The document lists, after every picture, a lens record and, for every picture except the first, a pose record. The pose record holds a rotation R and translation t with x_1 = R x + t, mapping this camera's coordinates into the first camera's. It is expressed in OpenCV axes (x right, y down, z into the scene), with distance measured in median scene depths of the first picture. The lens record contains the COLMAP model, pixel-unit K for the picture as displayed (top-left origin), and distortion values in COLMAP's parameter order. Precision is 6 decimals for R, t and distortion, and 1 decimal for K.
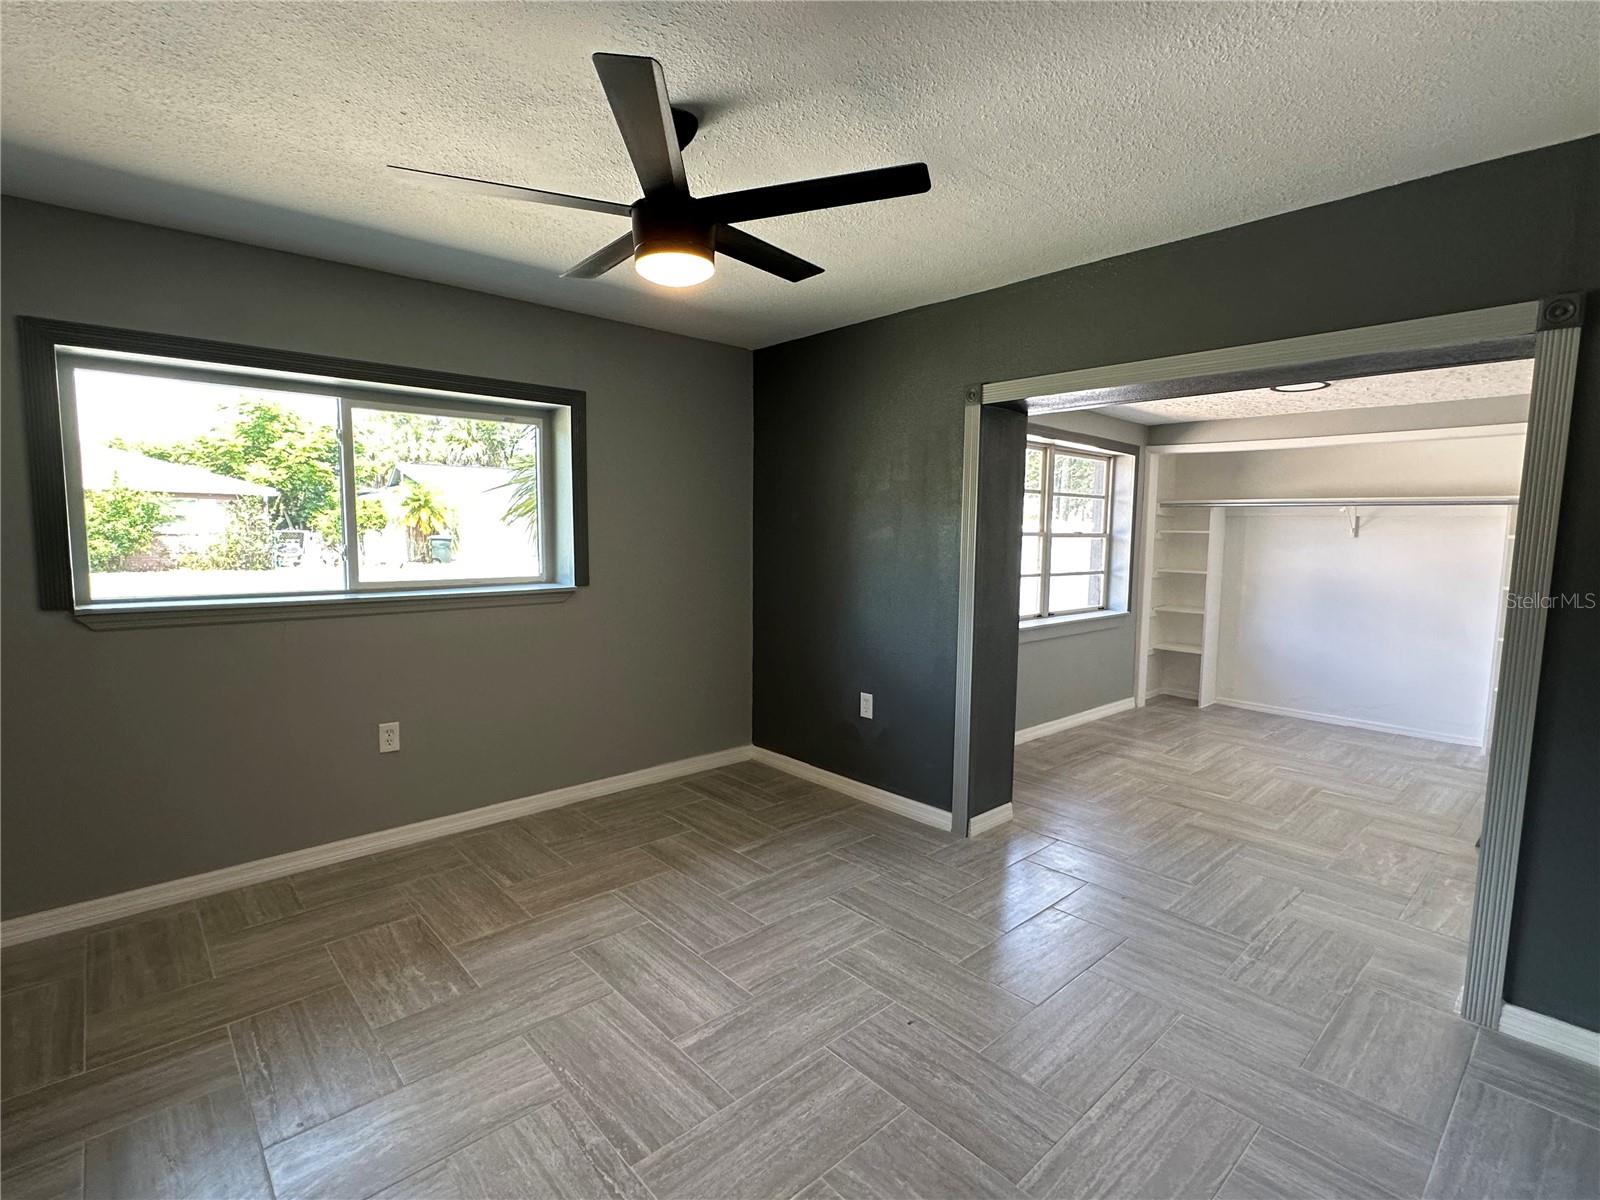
lens RADIAL K [[766.3, 0, 801.2], [0, 766.3, 607.0], [0, 0, 1]] dist [-0.004020, 0.000670]
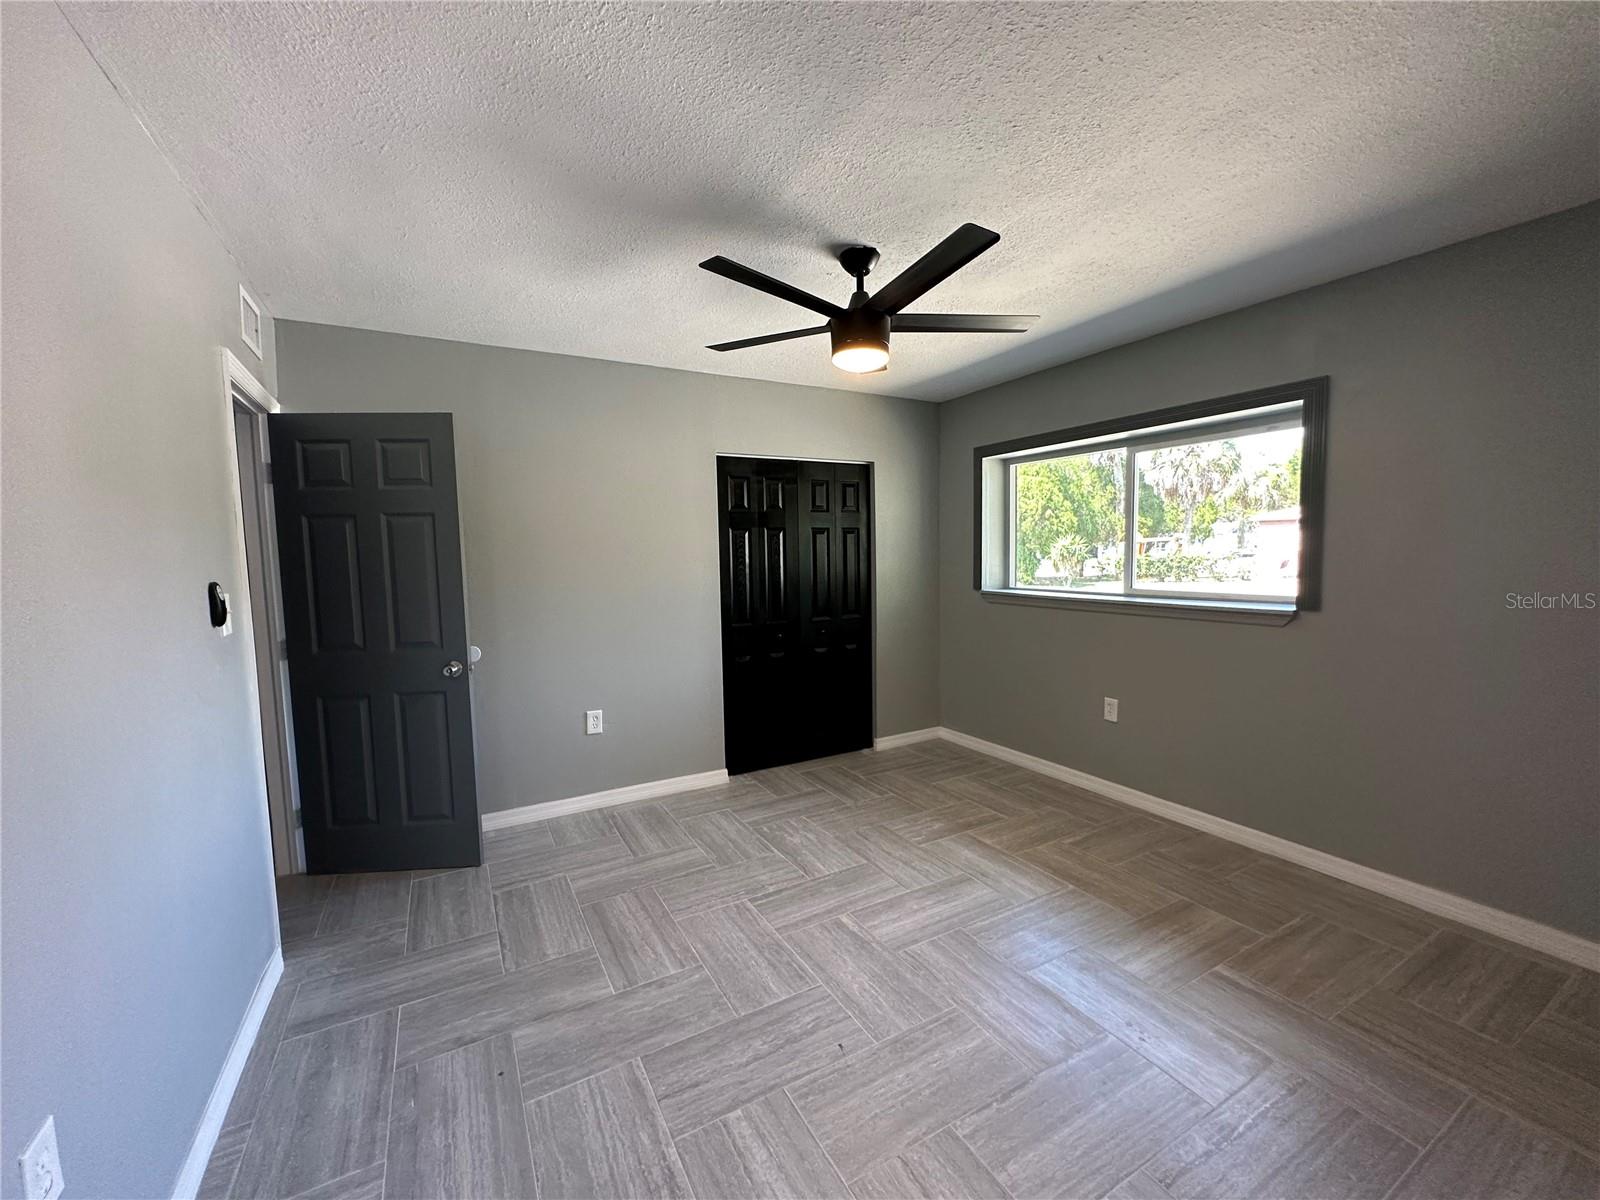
lens RADIAL K [[640.8, 0, 793.6], [0, 640.8, 594.4], [0, 0, 1]] dist [-0.003312, 0.000375]
pose [[-0.231206, 0.060383, -0.971029, 0.591530], [-0.085532, 0.992946, 0.082111, -0.060363], [0.969138, 0.102039, -0.224410, 0.686984]]
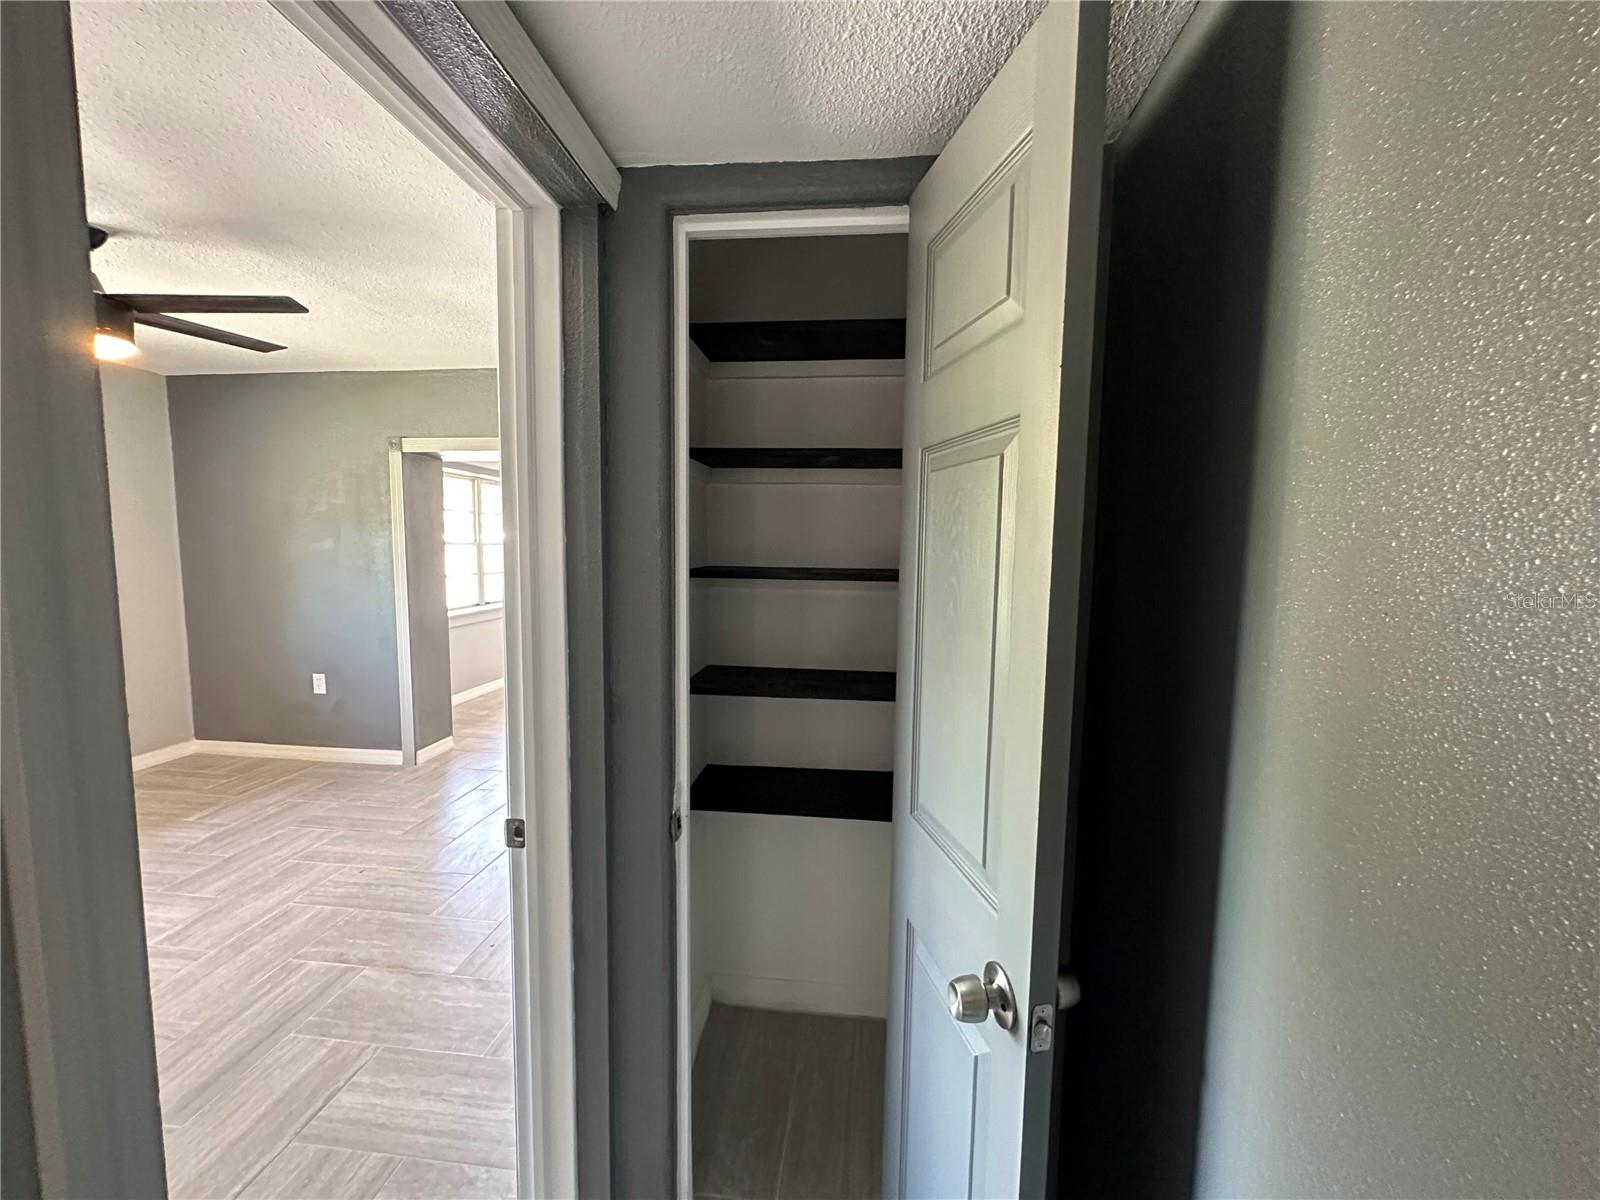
lens RADIAL K [[640.8, 0, 796.6], [0, 640.8, 601.3], [0, 0, 1]] dist [-0.003312, 0.000375]
pose [[0.753990, -0.063936, 0.653767, -0.000261], [0.063599, 0.997682, 0.024220, 0.023025], [-0.653800, 0.023317, 0.756308, -0.339040]]
